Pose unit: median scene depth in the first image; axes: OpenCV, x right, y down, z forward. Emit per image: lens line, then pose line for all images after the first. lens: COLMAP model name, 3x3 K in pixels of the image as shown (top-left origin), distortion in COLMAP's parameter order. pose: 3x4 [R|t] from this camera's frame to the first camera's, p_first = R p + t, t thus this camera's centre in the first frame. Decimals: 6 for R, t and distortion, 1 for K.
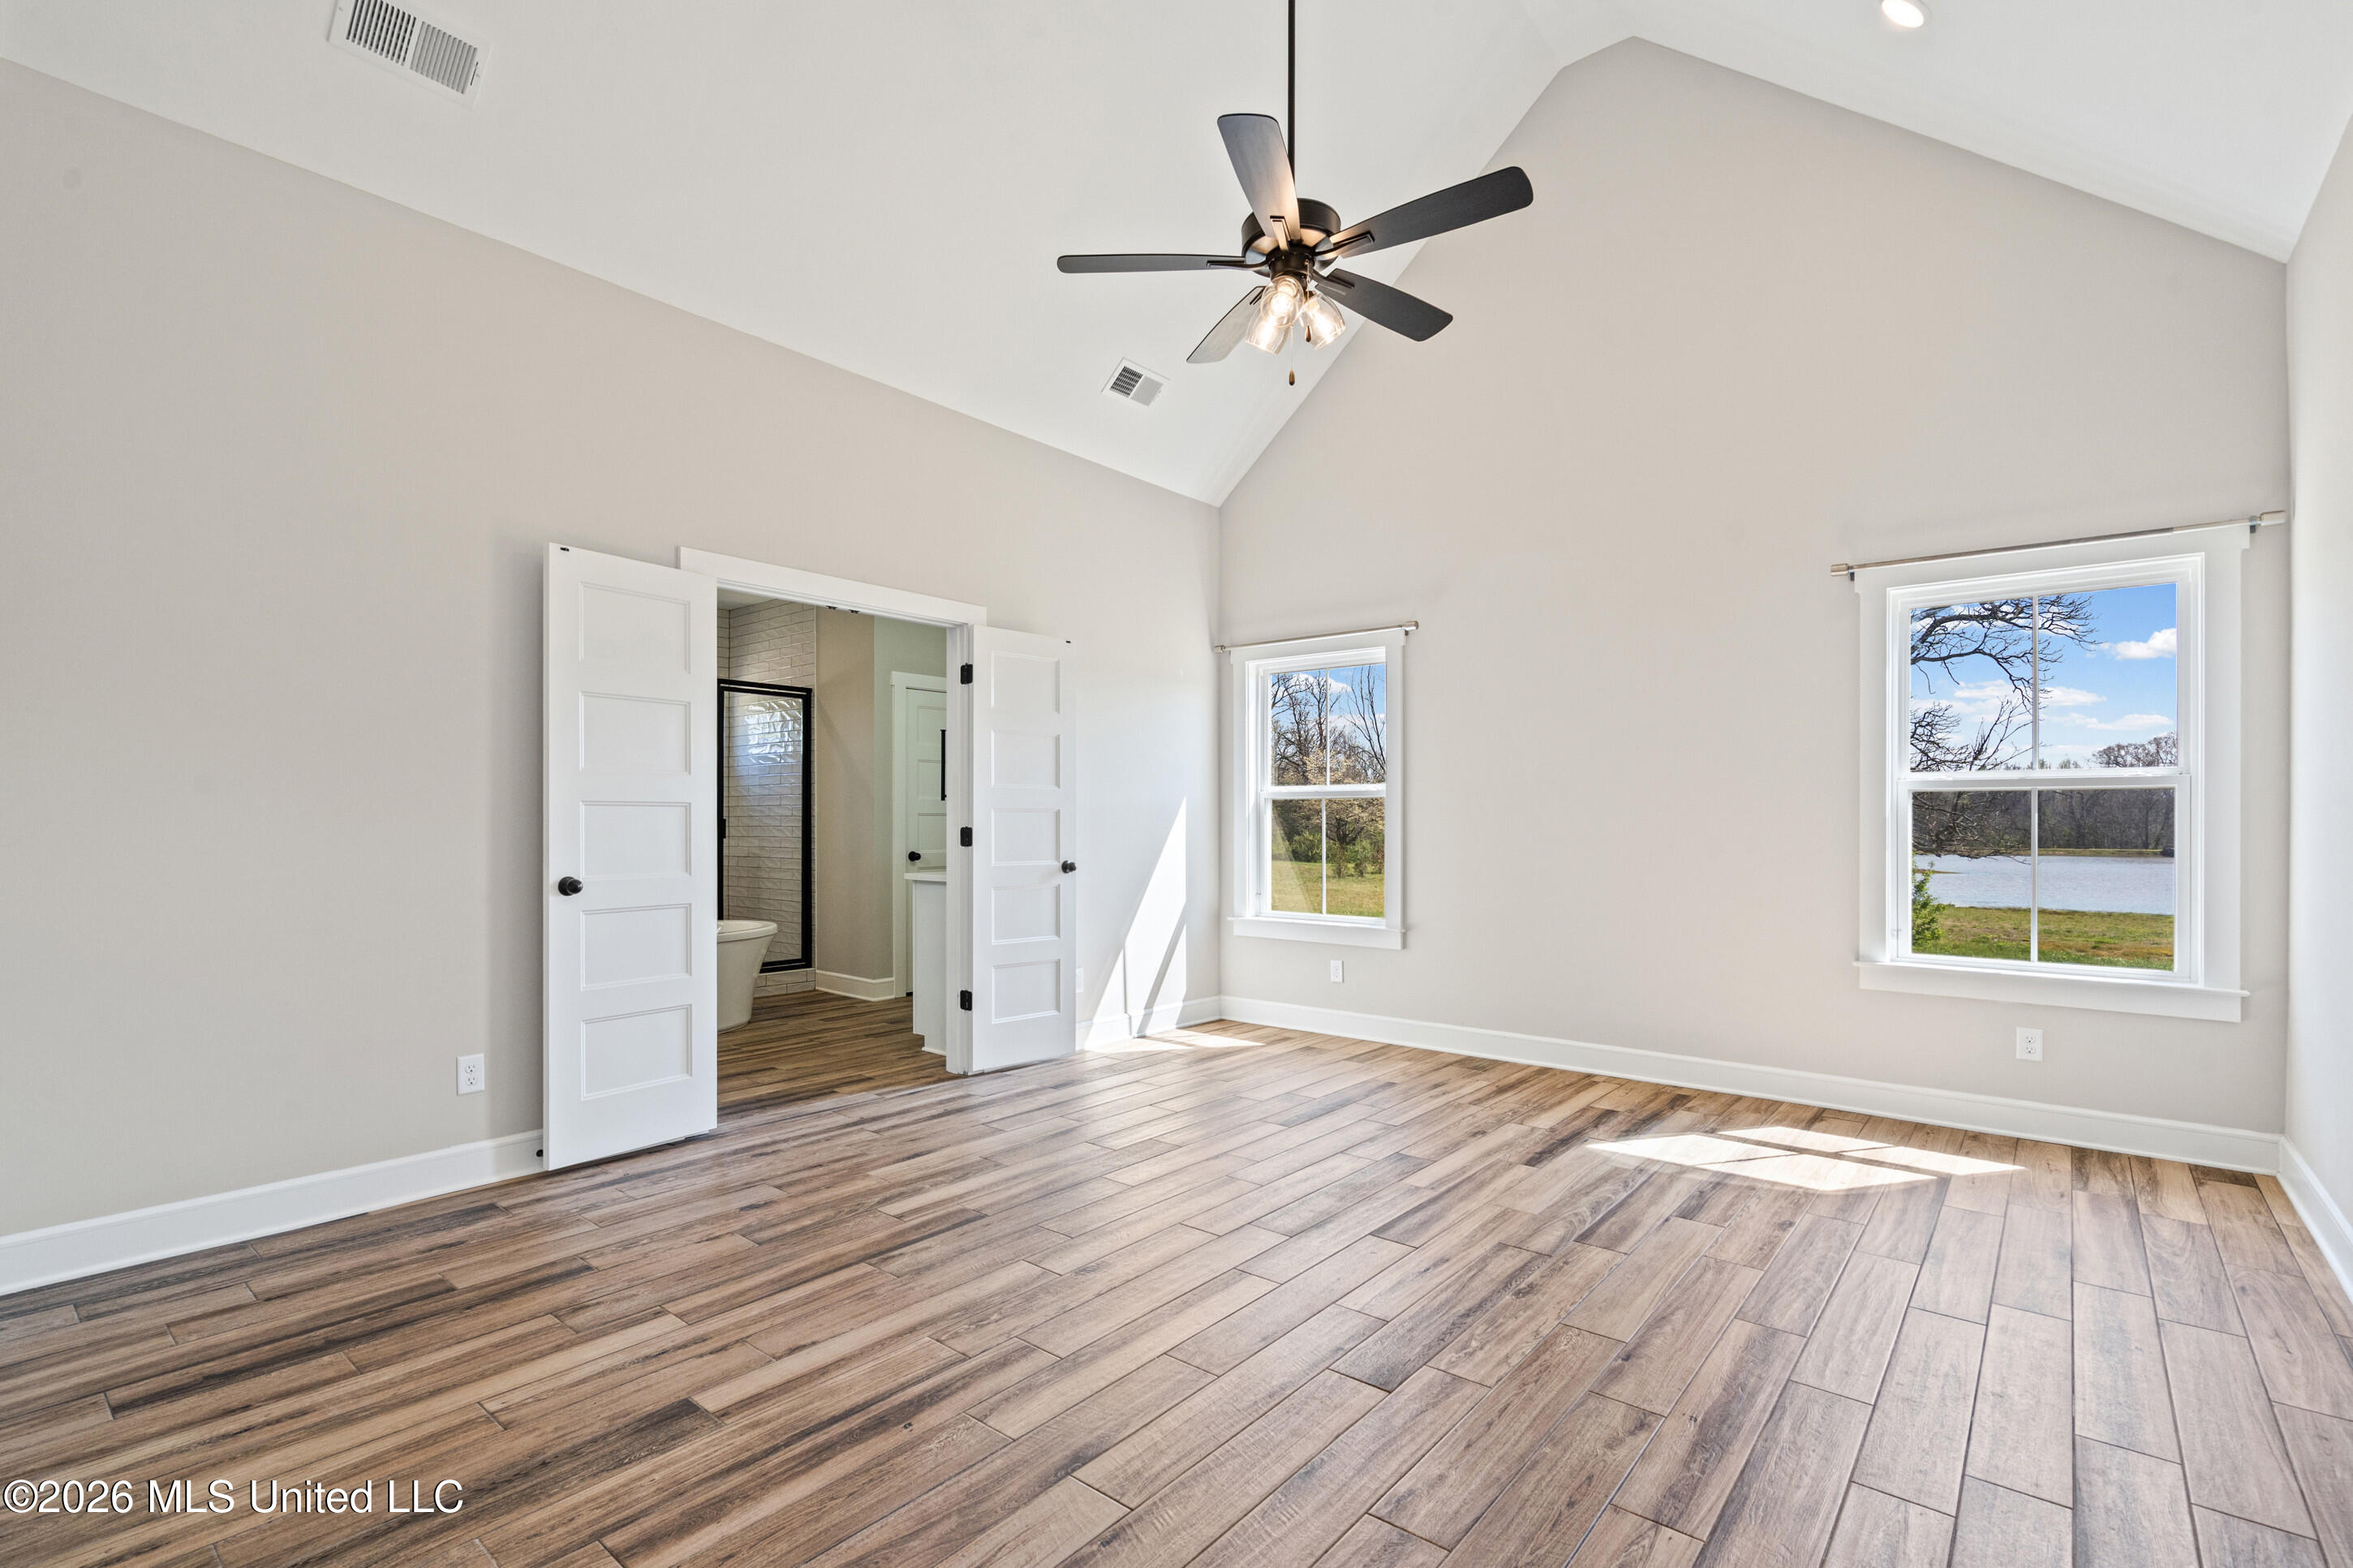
lens RADIAL K [[1065.7, 0, 1168.8], [0, 1065.7, 799.8], [0, 0, 1]] dist [-0.013993, -0.002052]
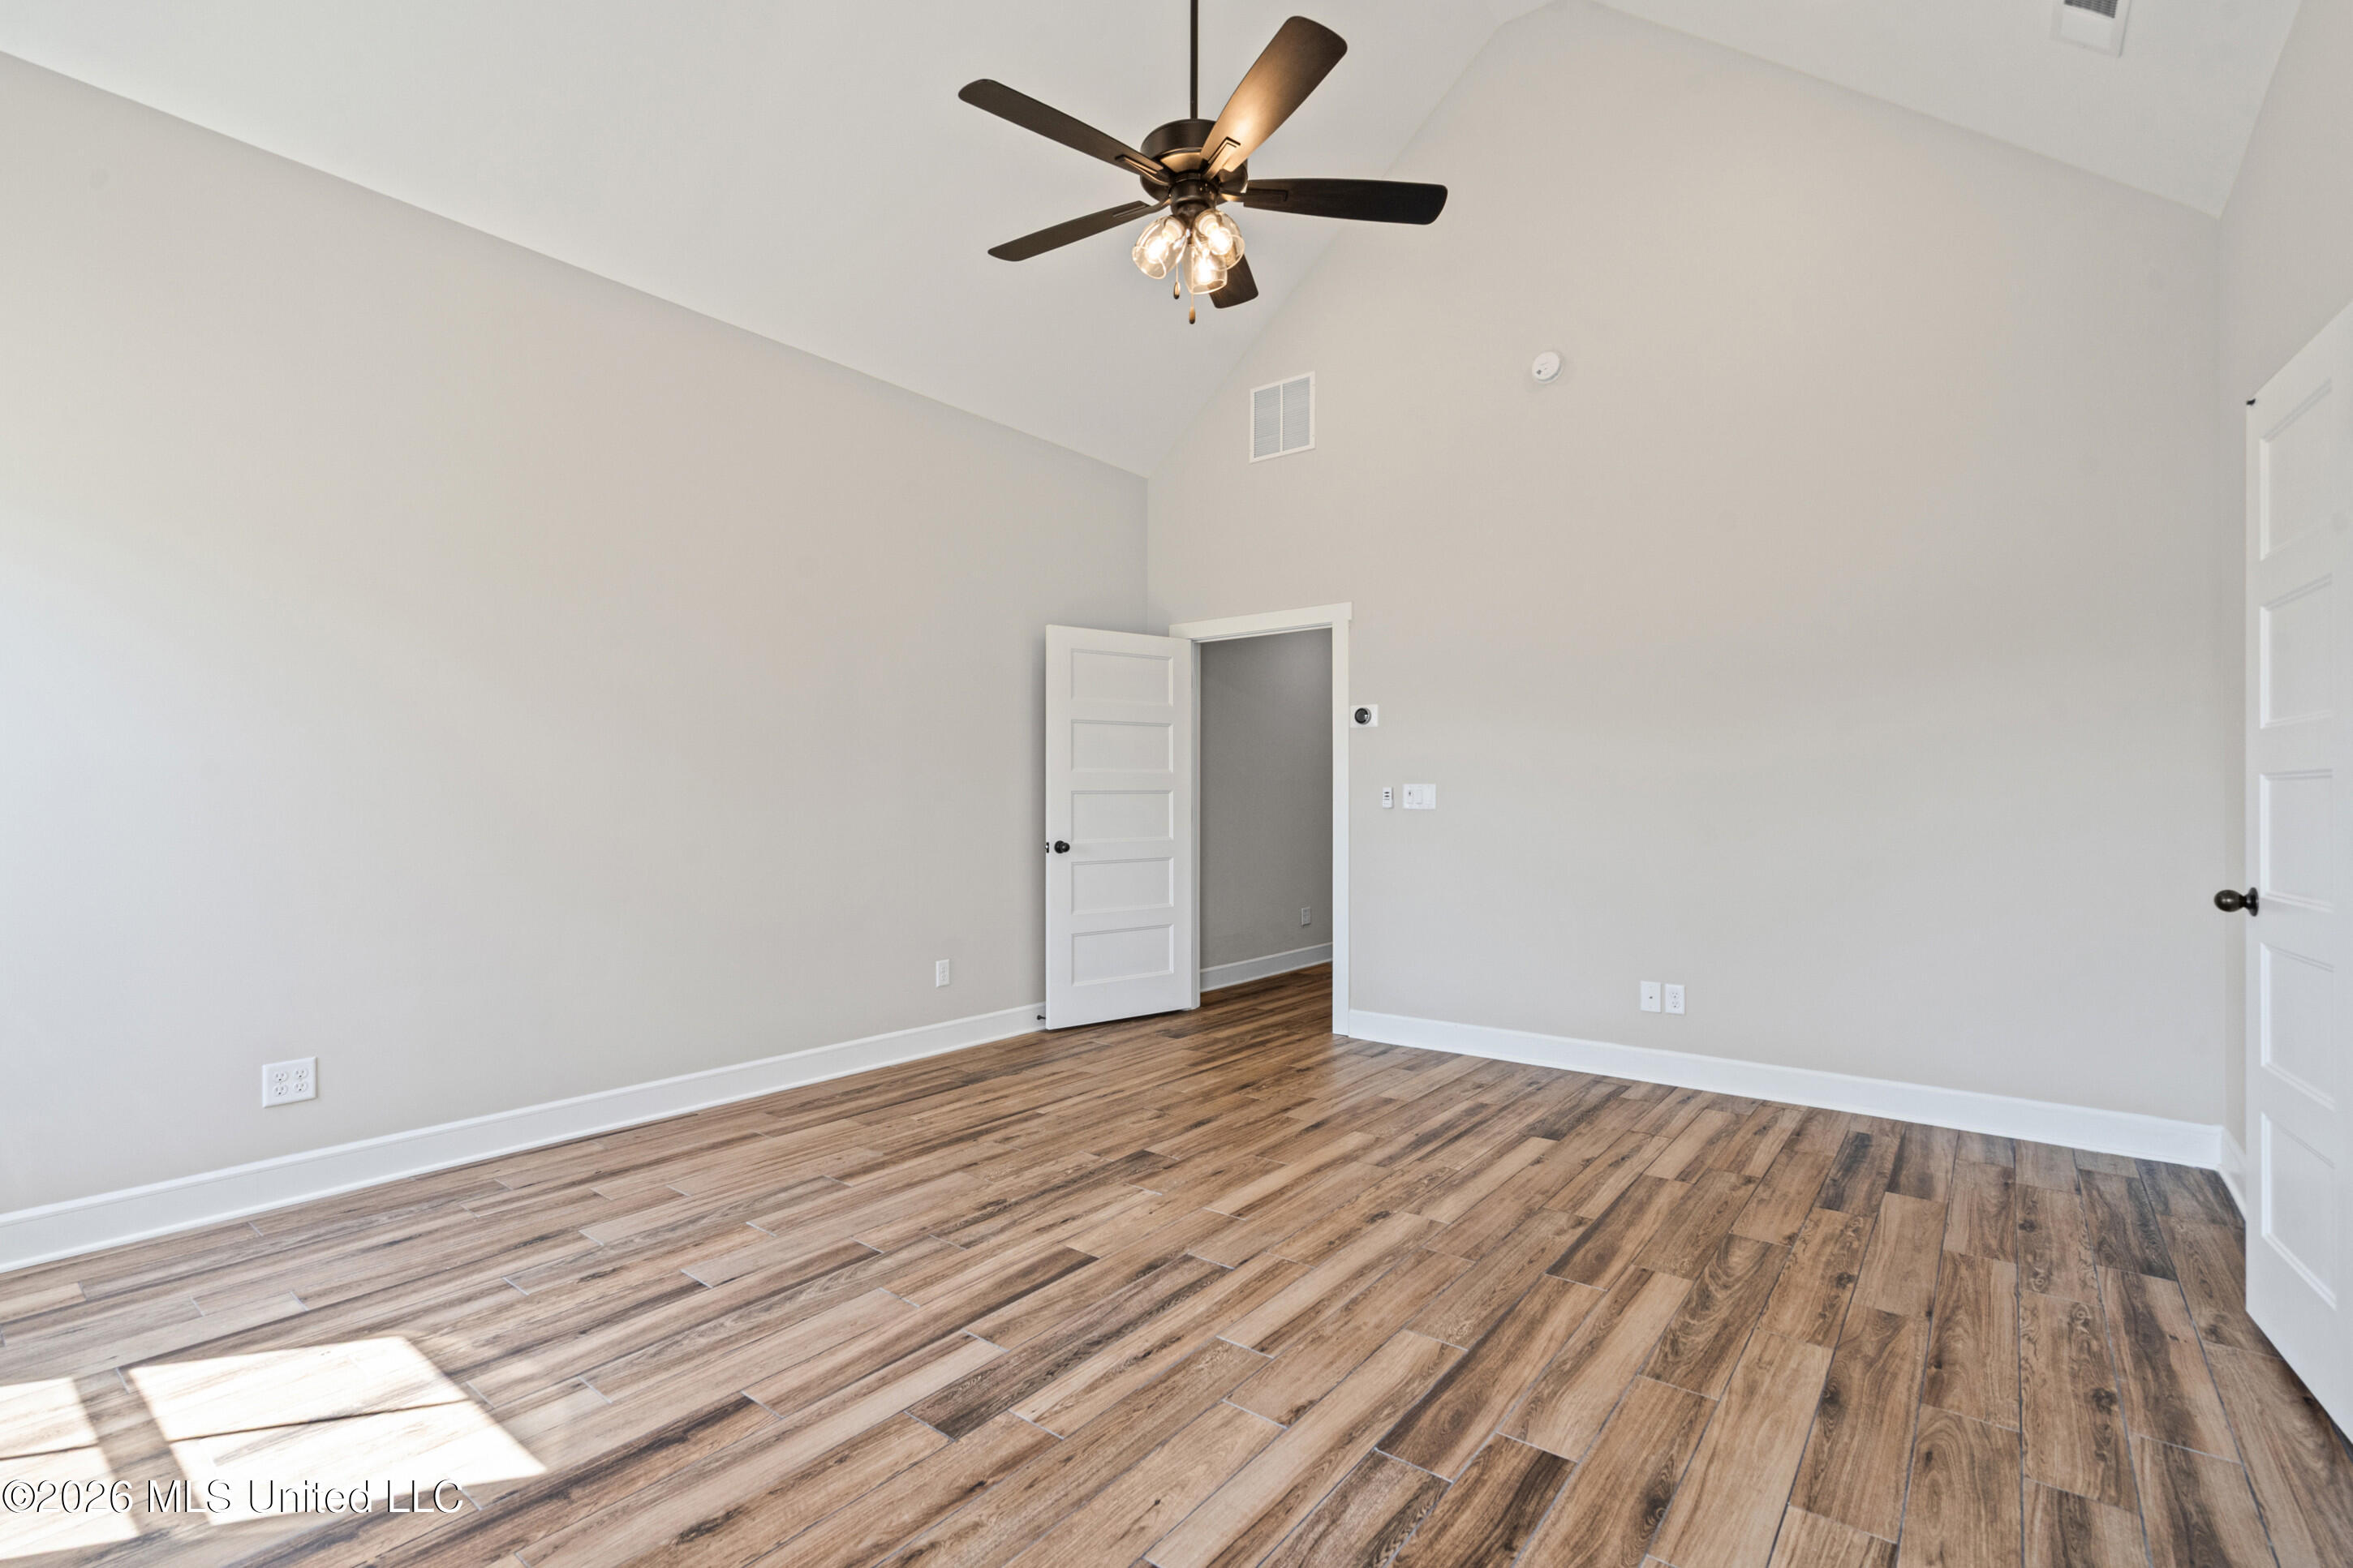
lens RADIAL K [[1065.7, 0, 1195.9], [0, 1065.7, 788.5], [0, 0, 1]] dist [-0.013993, -0.002052]
pose [[-0.998225, -0.005675, -0.059277, 0.161842], [-0.004036, 0.999607, -0.027736, 0.036004], [0.059411, -0.027447, -0.997856, 1.899320]]
